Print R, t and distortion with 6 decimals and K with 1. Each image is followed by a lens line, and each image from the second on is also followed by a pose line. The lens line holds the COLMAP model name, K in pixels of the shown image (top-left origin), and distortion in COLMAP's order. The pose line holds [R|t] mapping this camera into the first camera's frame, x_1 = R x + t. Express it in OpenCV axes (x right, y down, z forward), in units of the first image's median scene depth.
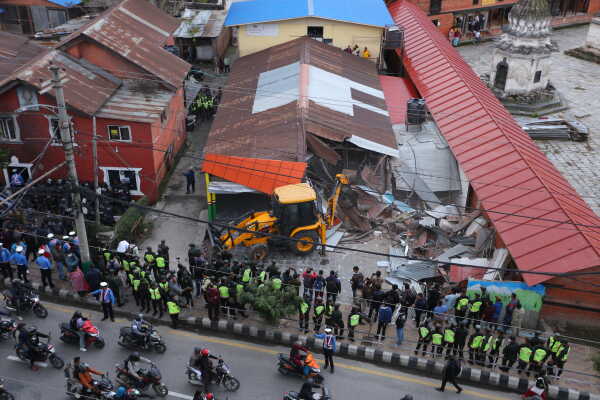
lens RADIAL K [[648.7, 0, 302.9], [0, 648.7, 186.2], [0, 0, 1]] dist [0.049805, 0.012511]
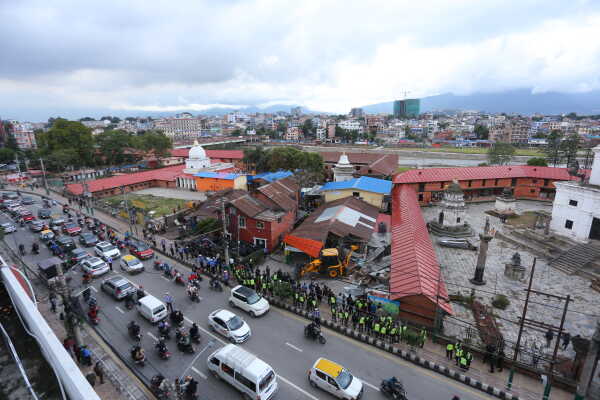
lens RADIAL K [[285.1, 0, 299.5], [0, 285.1, 195.1], [0, 0, 1]] dist [-0.078877, 0.033512]
pose [[0.945605, 0.049513, -0.321526, 0.197899], [-0.125772, 0.967139, -0.220960, 0.030750], [0.300020, 0.249380, 0.920759, -0.043090]]
